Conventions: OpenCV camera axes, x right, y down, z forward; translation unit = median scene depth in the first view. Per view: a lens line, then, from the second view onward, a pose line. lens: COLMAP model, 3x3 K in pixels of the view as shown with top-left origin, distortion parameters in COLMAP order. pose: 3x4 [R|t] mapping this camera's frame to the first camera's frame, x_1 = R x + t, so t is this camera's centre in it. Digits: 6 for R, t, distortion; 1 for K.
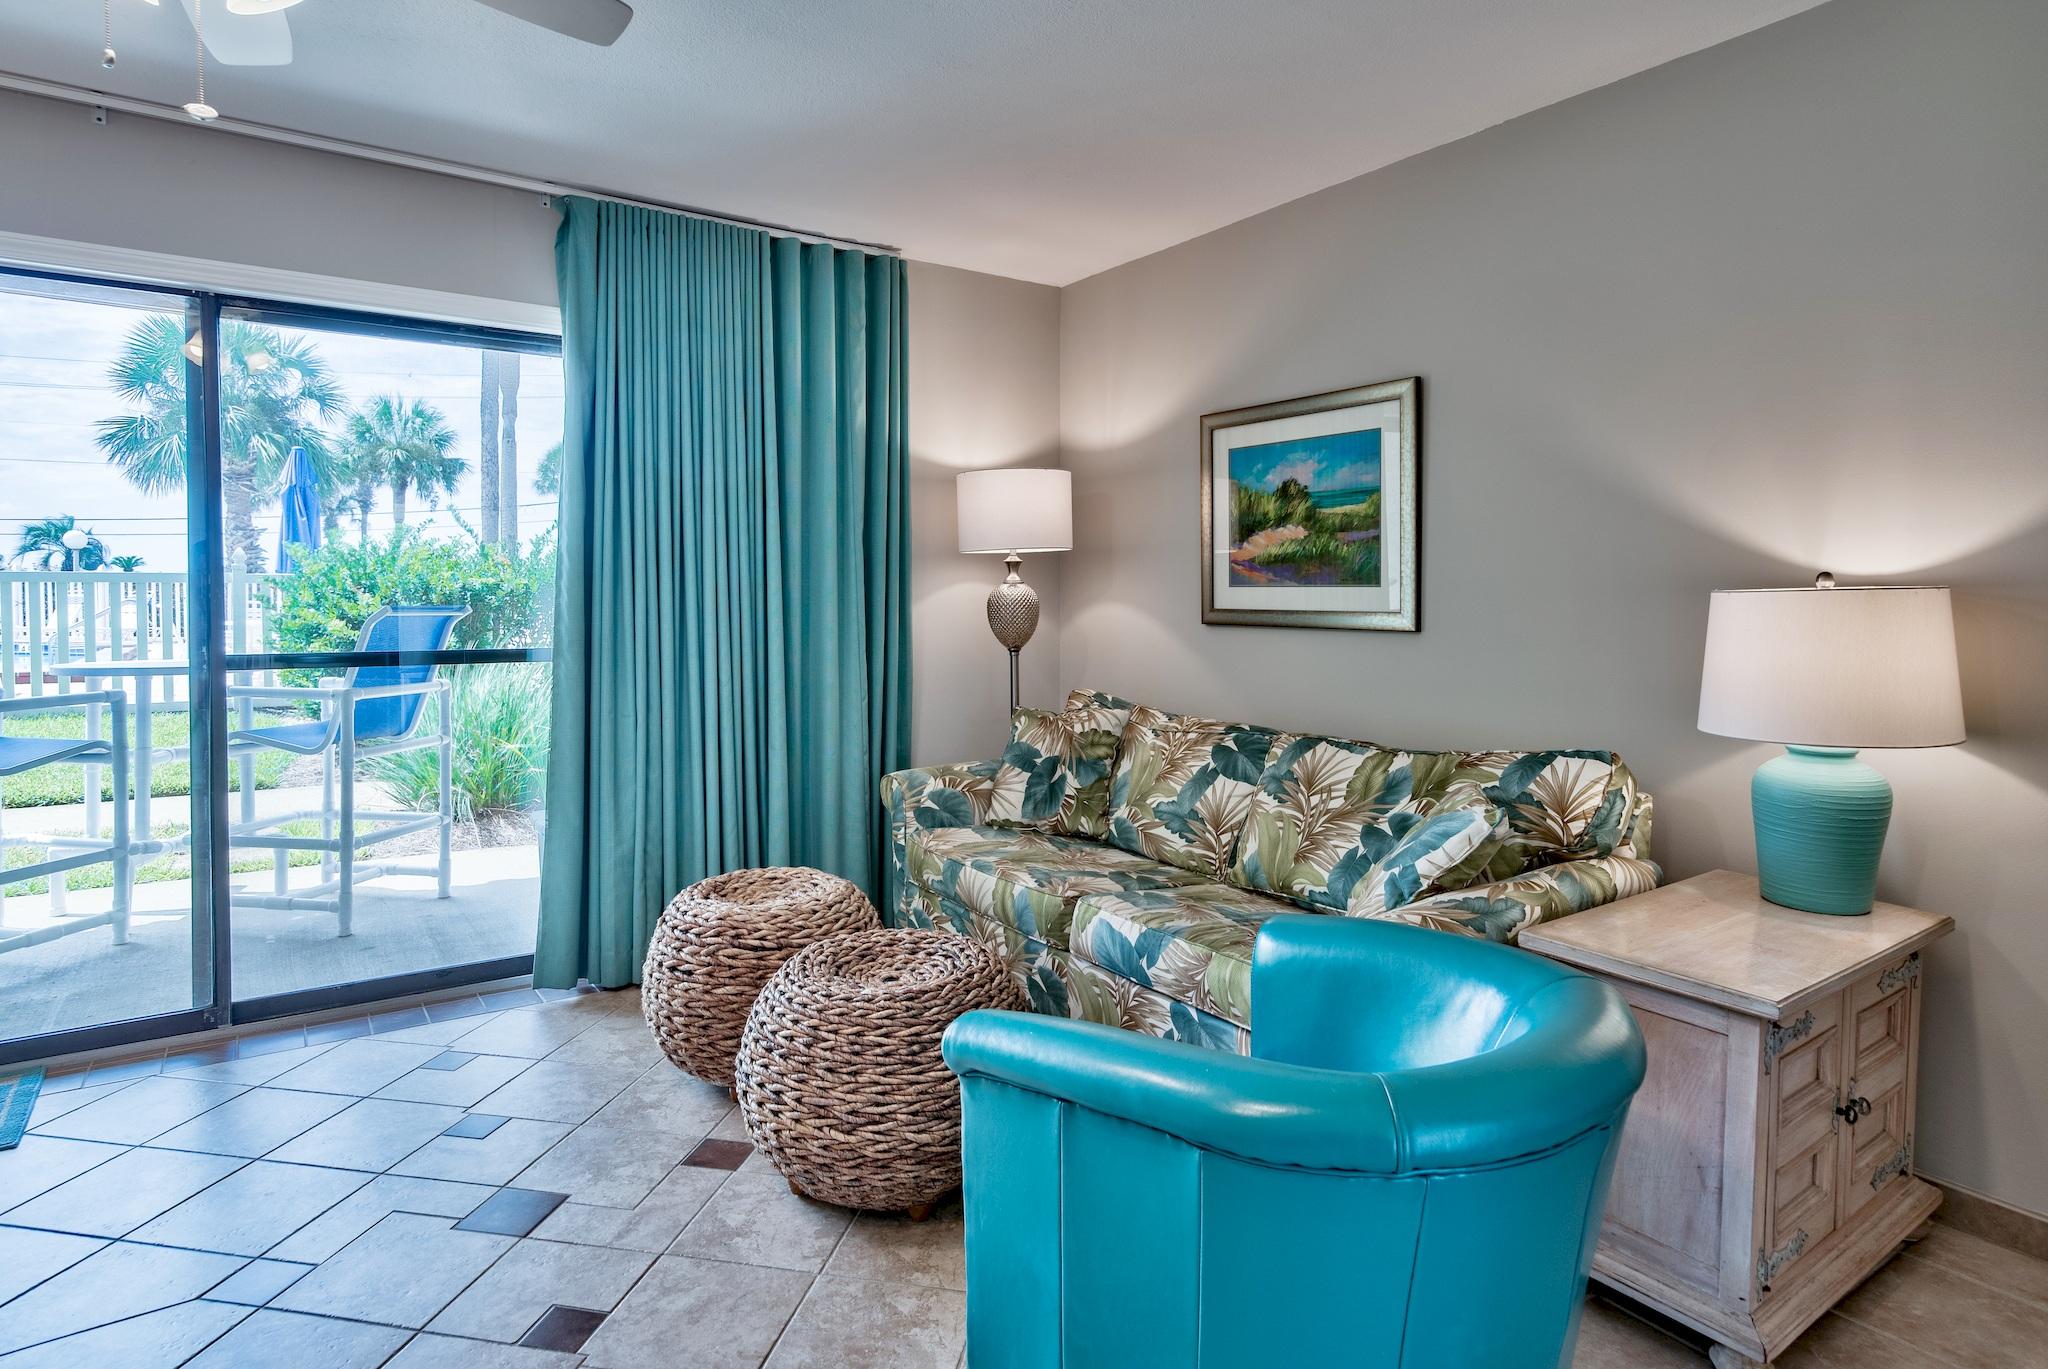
lens RADIAL K [[1118.8, 0, 1028.2], [0, 1118.8, 627.5], [0, 0, 1]] dist [0.004217, 0.001235]
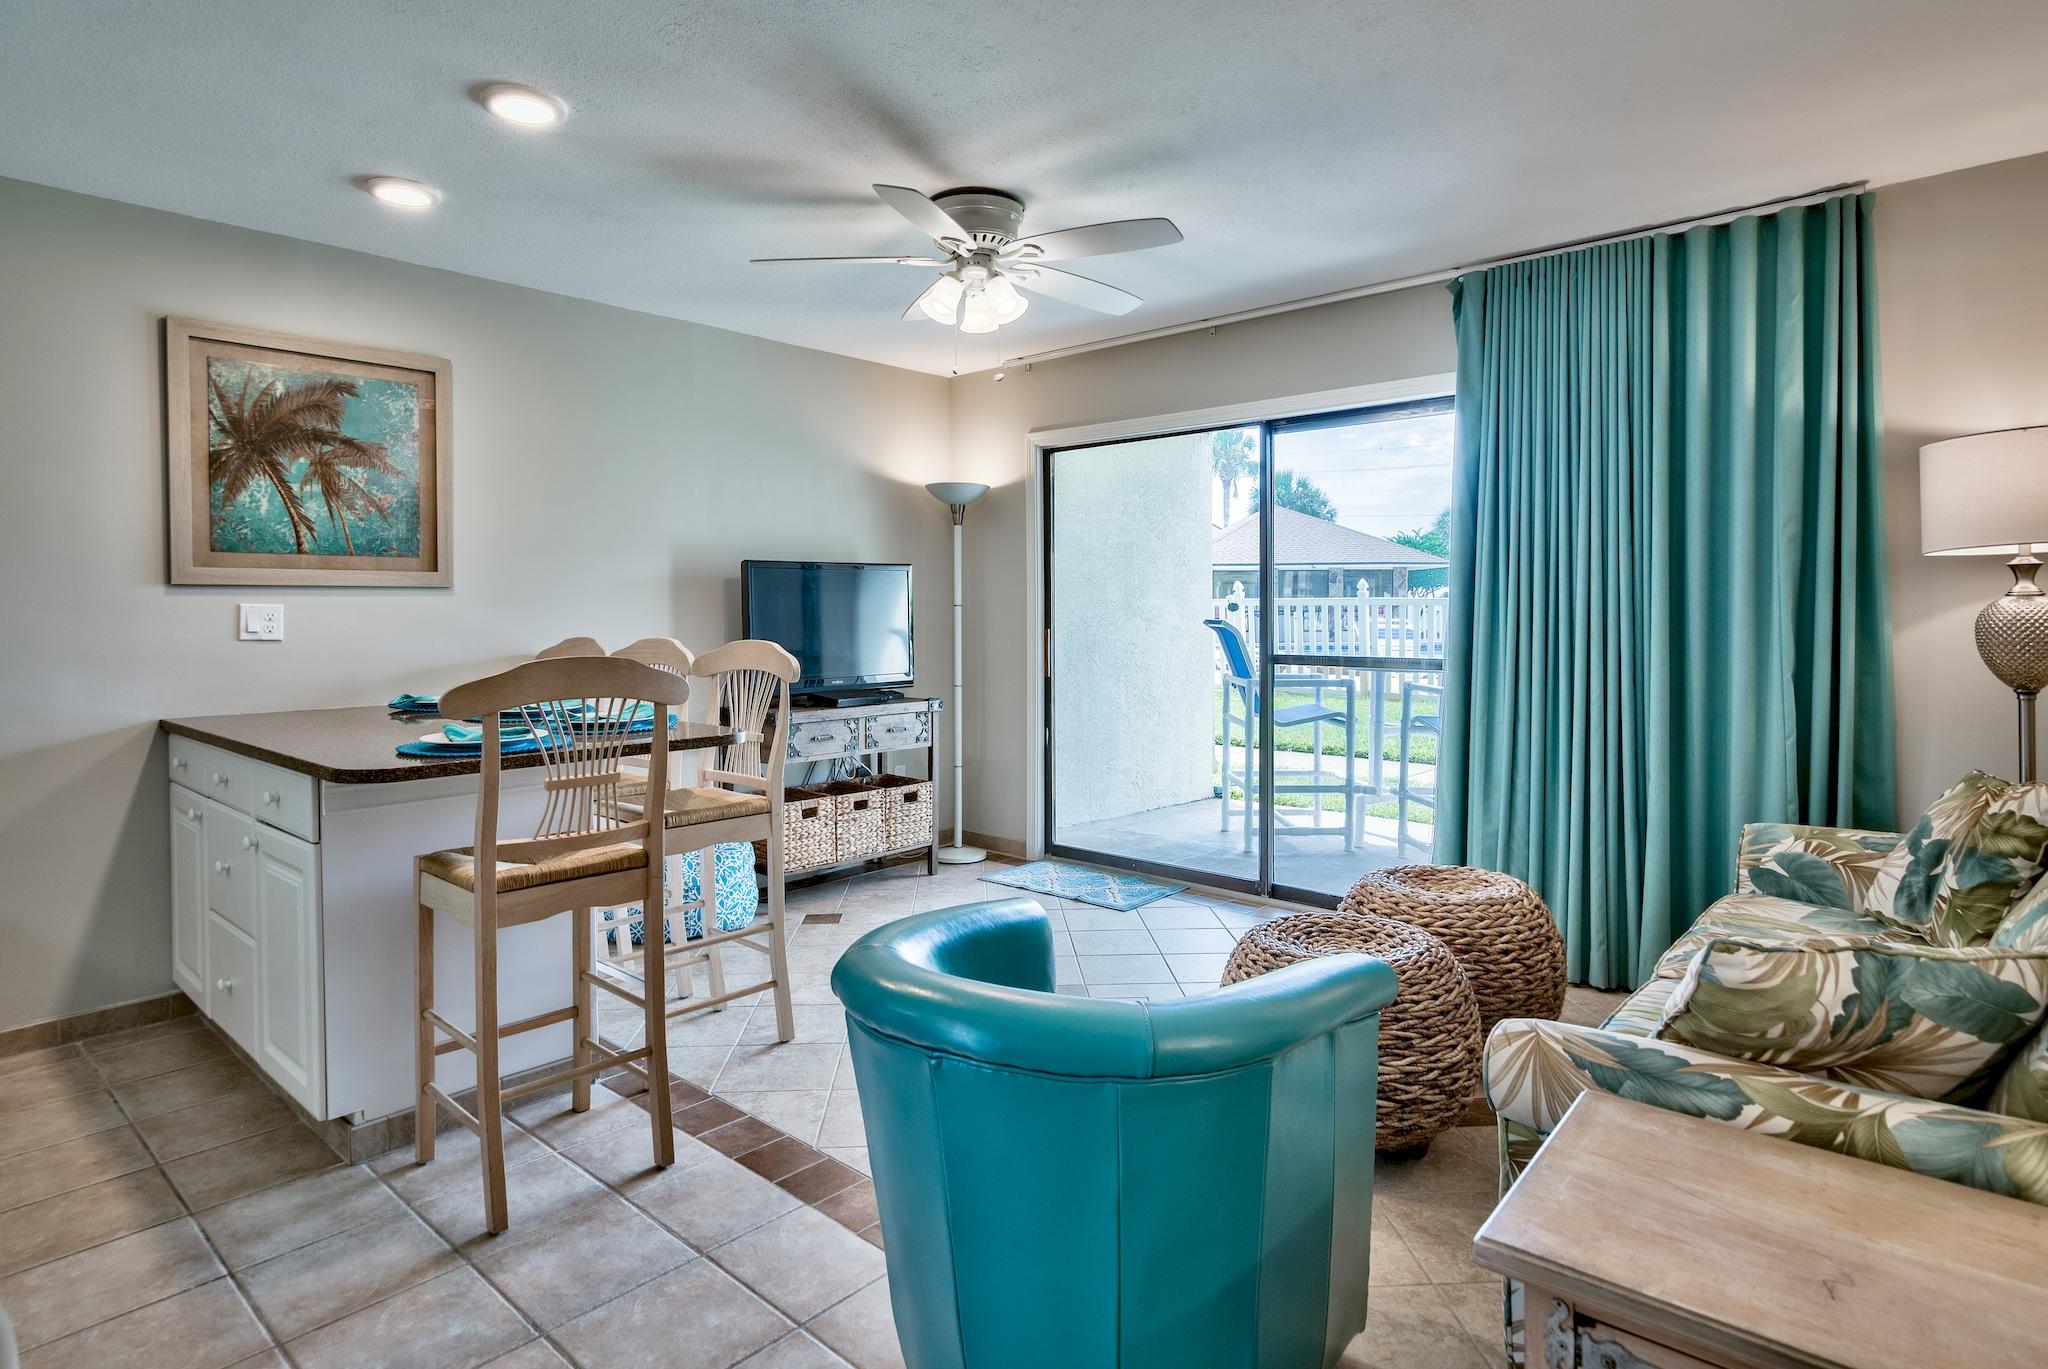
lens RADIAL K [[1099.3, 0, 1017.3], [0, 1099.3, 620.5], [0, 0, 1]] dist [-0.000309, -0.000105]
pose [[0.243366, 0.004958, -0.969922, 0.575259], [-0.024771, 0.999693, -0.001105, -0.009004], [0.969618, 0.024294, 0.243414, 0.265034]]
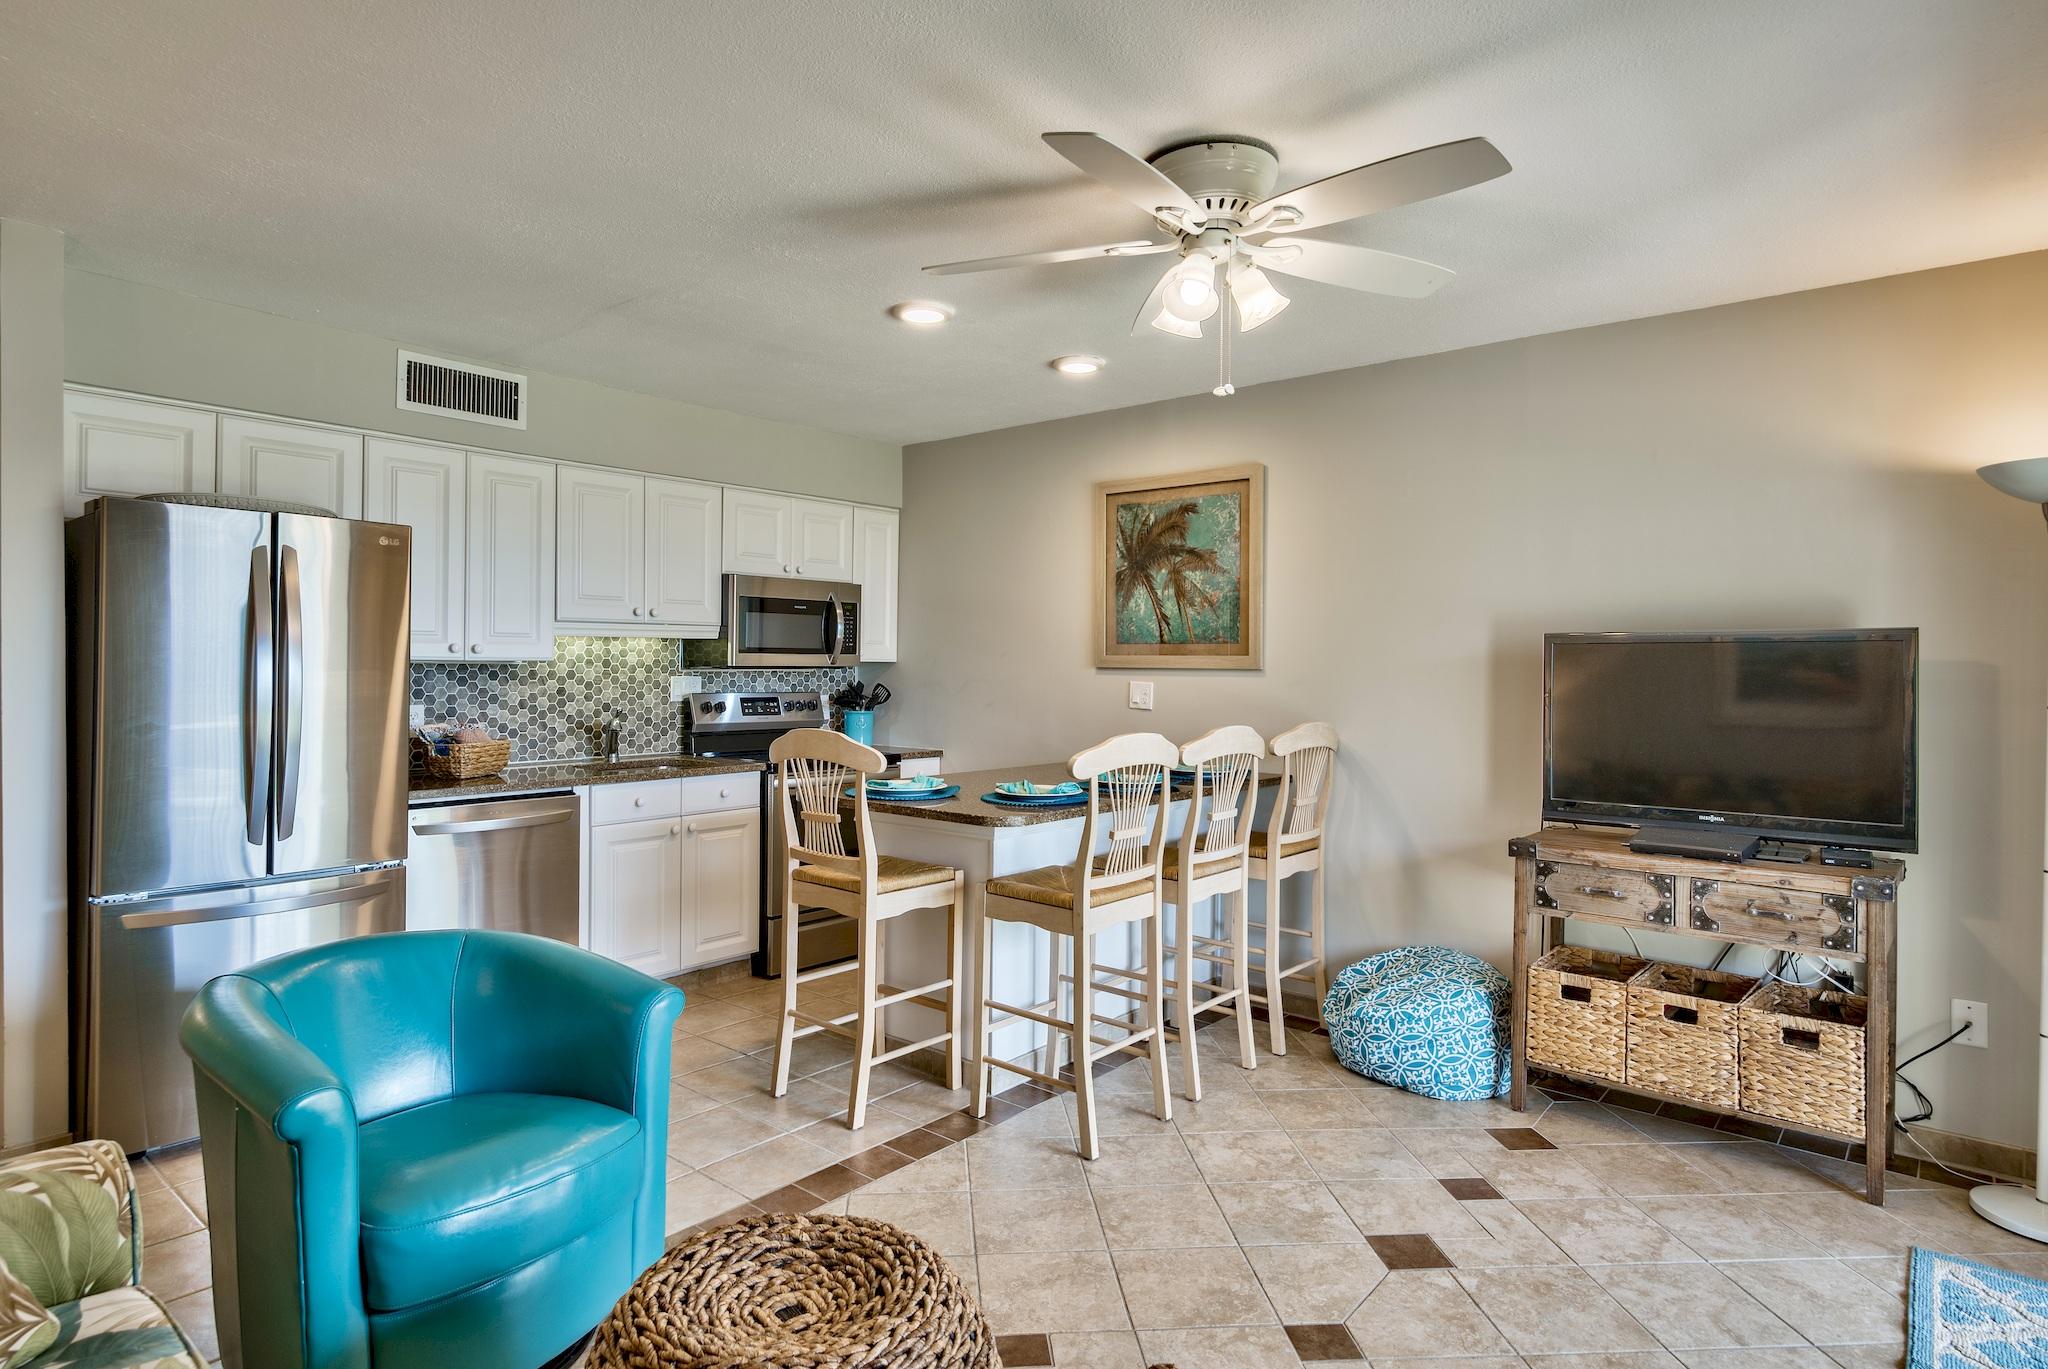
lens RADIAL K [[1125.2, 0, 999.7], [0, 1125.2, 668.8], [0, 0, 1]] dist [0.005347, 0.000357]
pose [[-0.966906, -0.013283, -0.254787, -0.037830], [-0.022650, 0.999170, 0.033867, -0.065977], [0.254126, 0.038517, -0.966404, 1.114264]]
